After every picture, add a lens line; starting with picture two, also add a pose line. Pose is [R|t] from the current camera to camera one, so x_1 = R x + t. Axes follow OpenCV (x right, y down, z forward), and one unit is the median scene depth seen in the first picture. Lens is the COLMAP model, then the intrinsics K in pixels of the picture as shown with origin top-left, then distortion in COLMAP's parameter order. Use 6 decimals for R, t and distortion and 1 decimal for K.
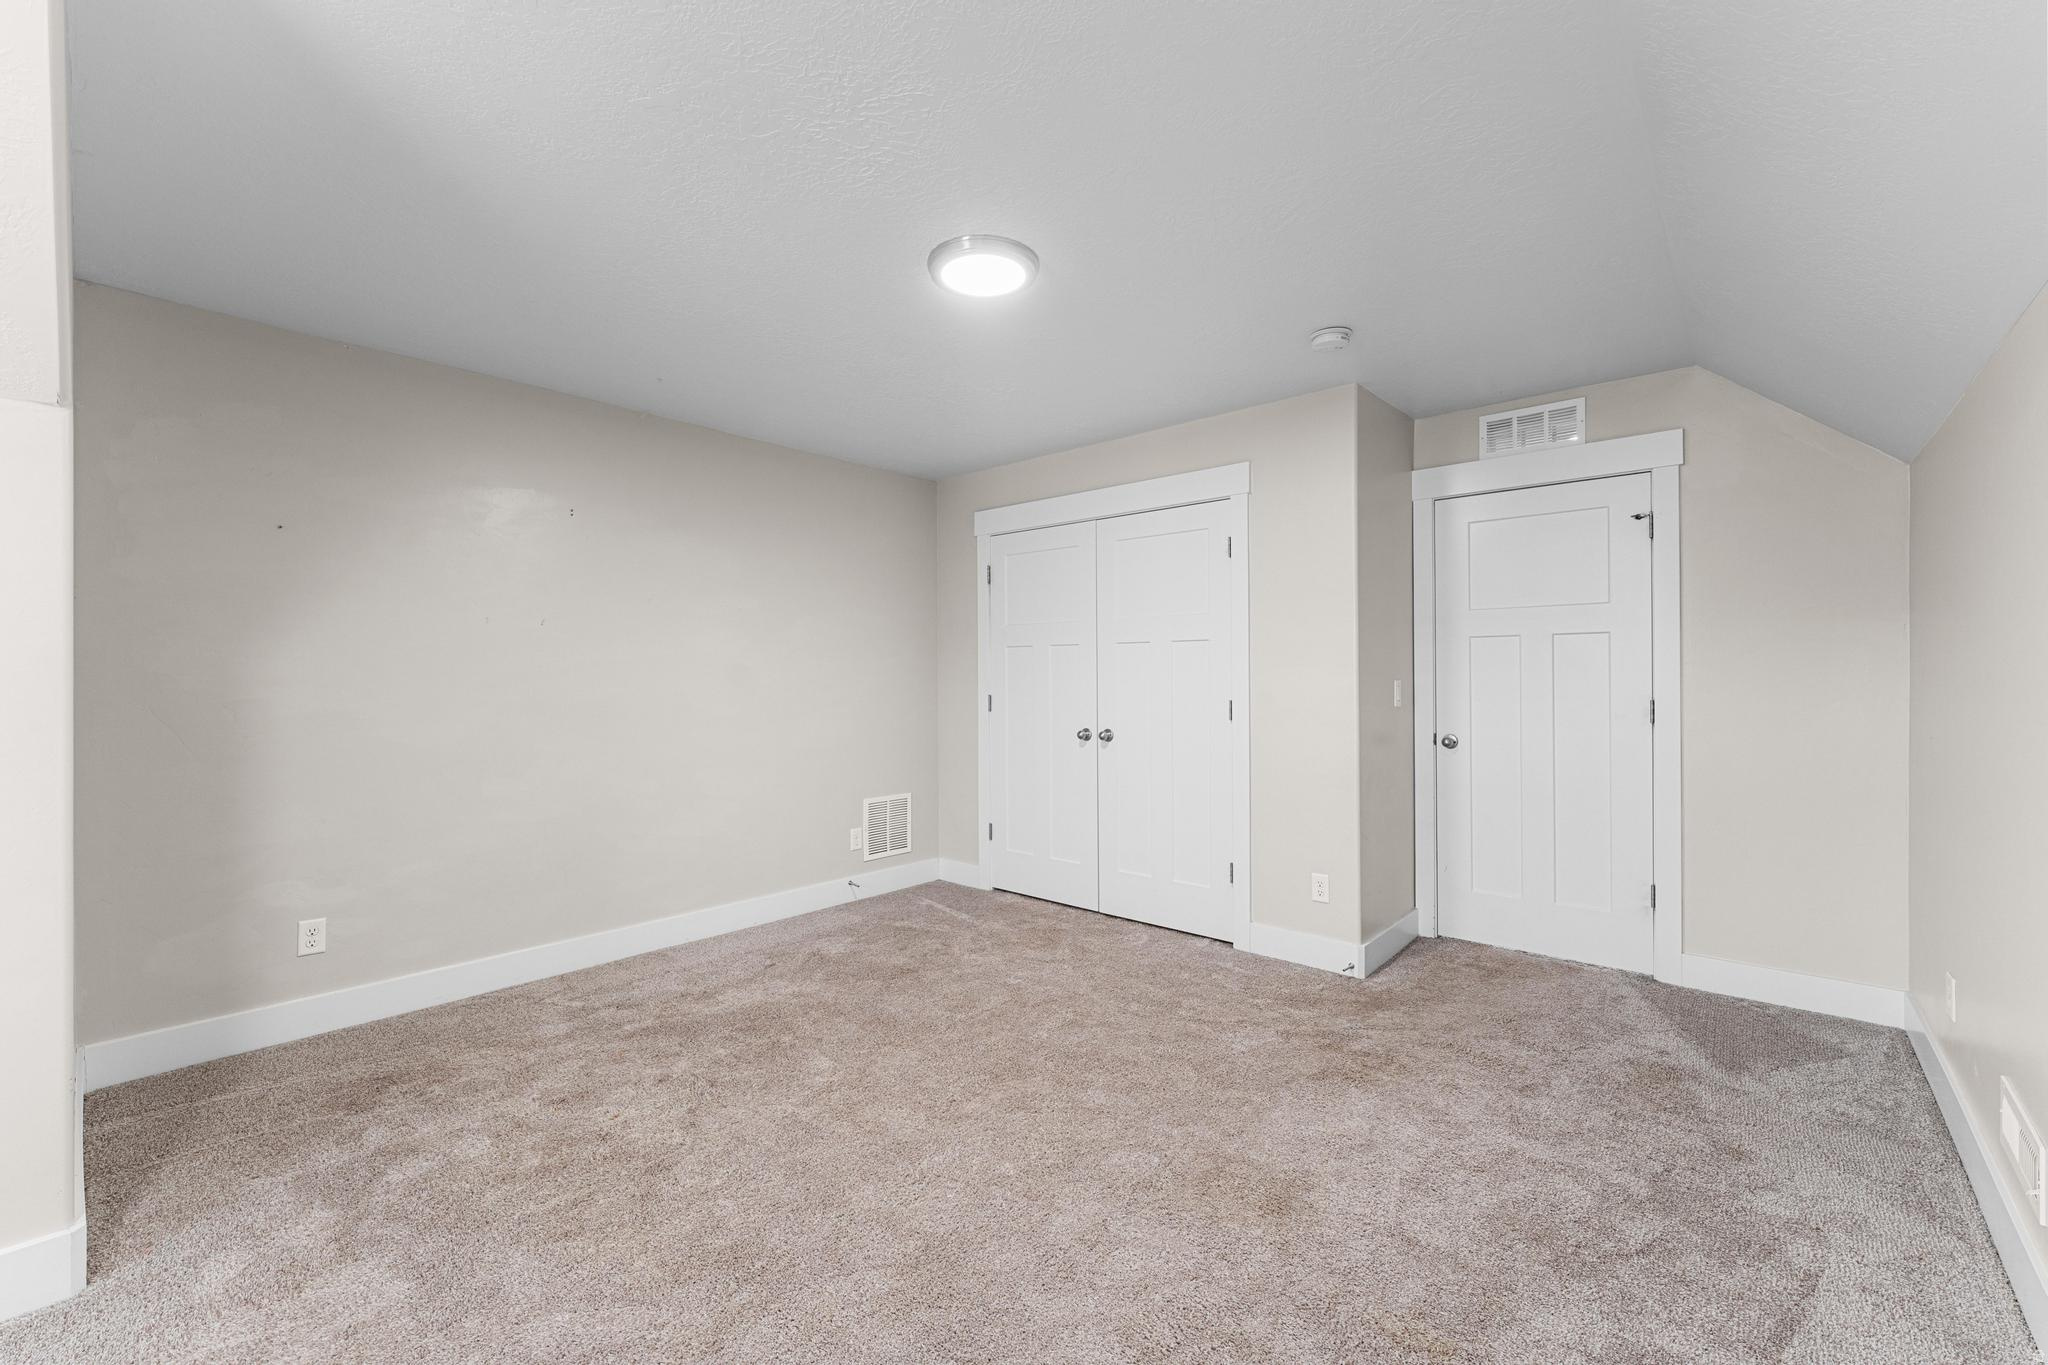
lens RADIAL K [[835.2, 0, 1036.4], [0, 835.2, 678.5], [0, 0, 1]] dist [-0.004354, 0.001133]
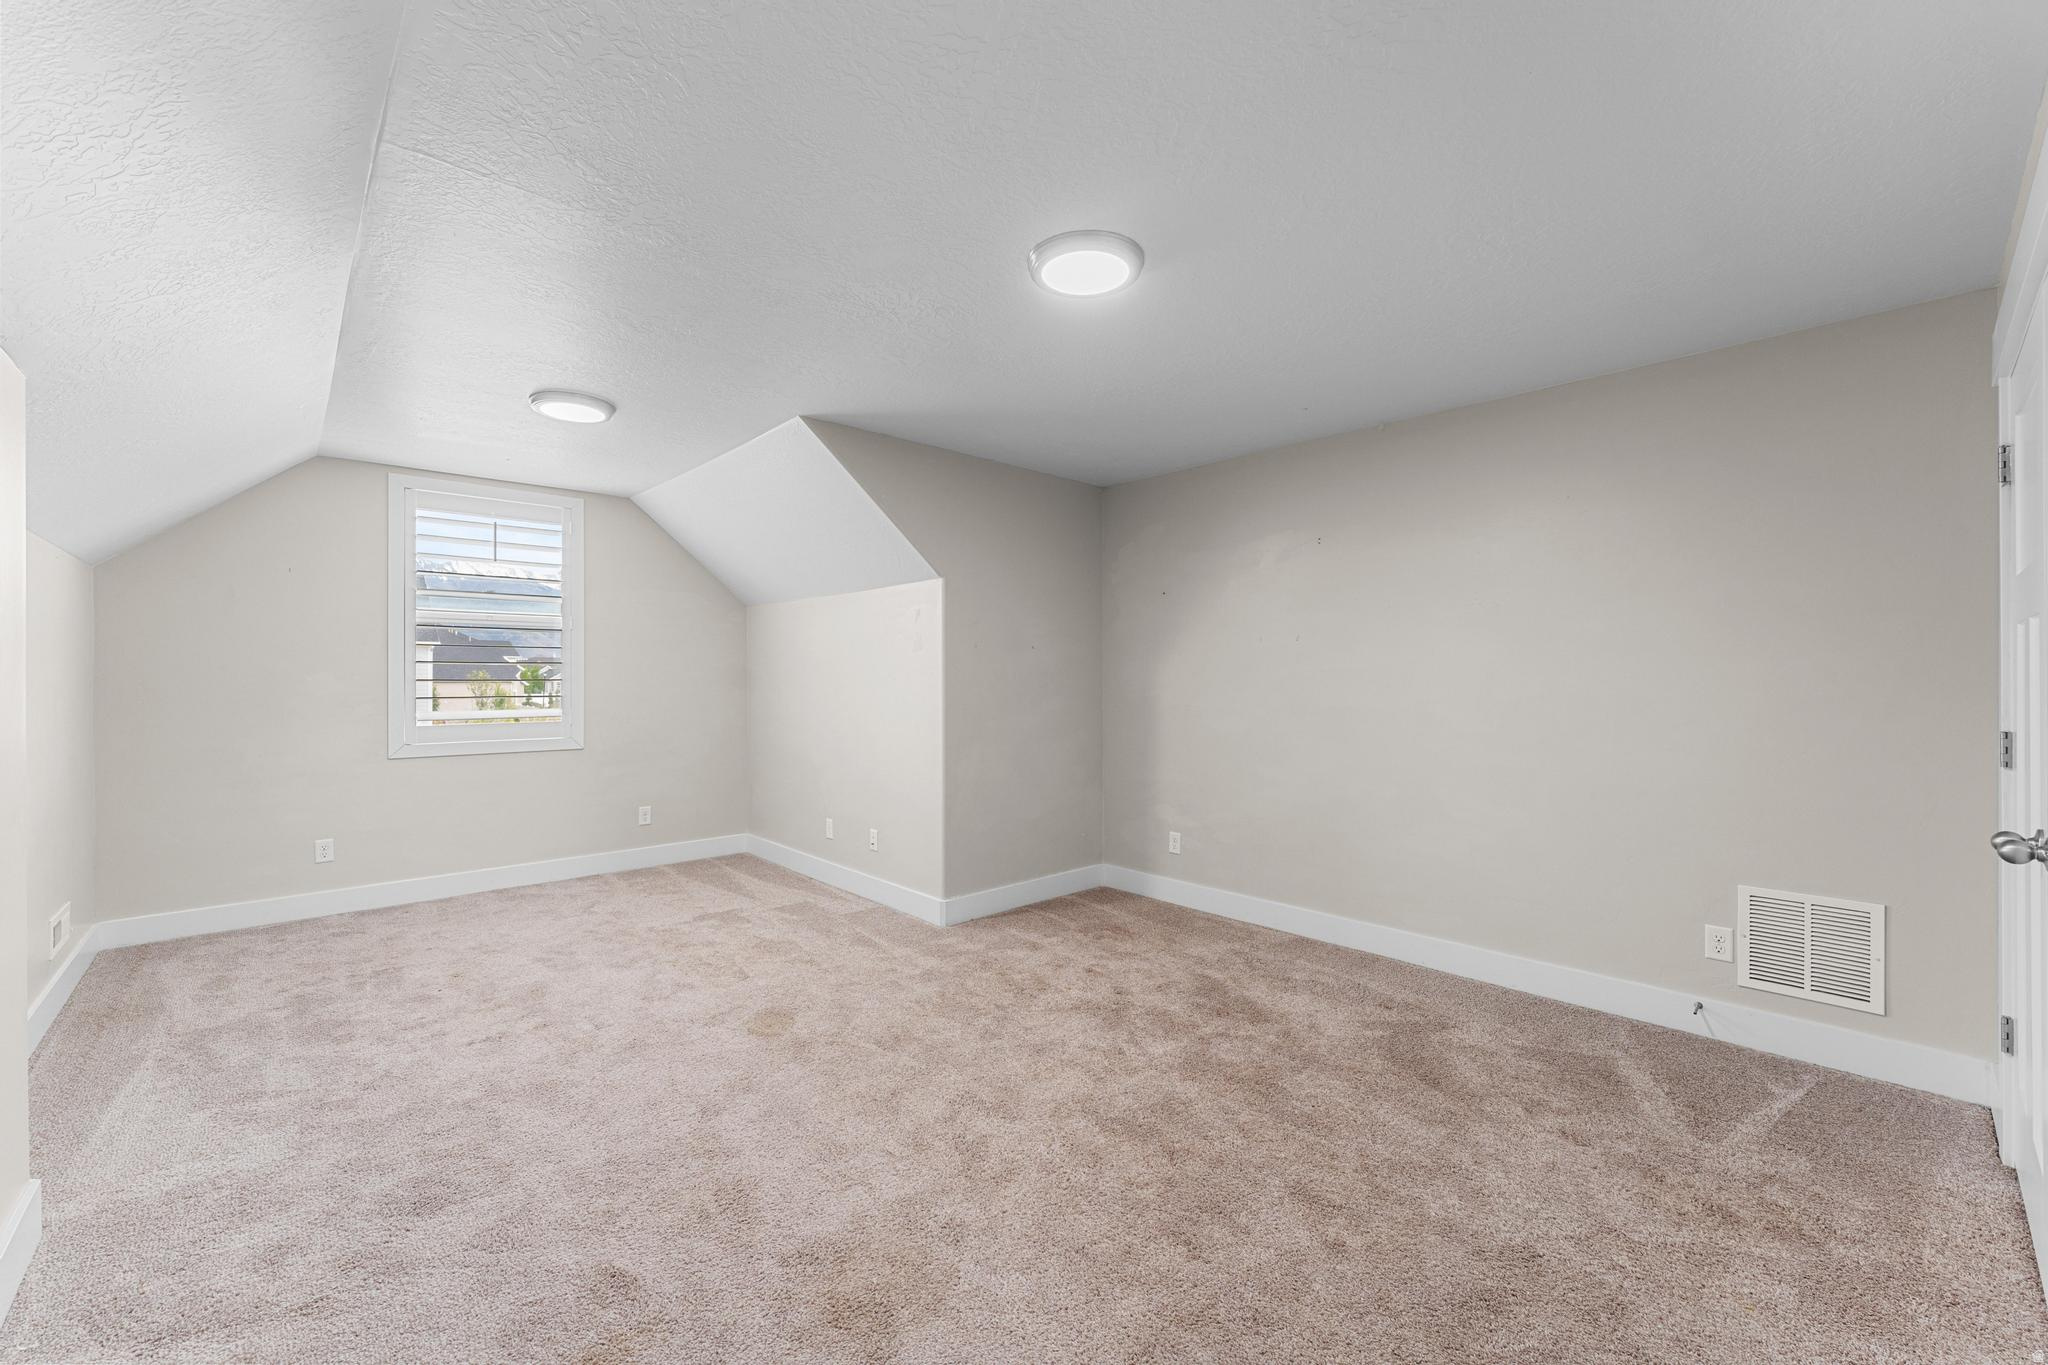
lens RADIAL K [[835.2, 0, 1036.0], [0, 835.2, 680.8], [0, 0, 1]] dist [-0.004354, 0.001133]
pose [[-0.108779, 0.000751, -0.994066, 0.680396], [-0.008686, 0.999961, 0.001706, -0.005355], [0.994028, 0.008820, -0.108768, 0.796500]]
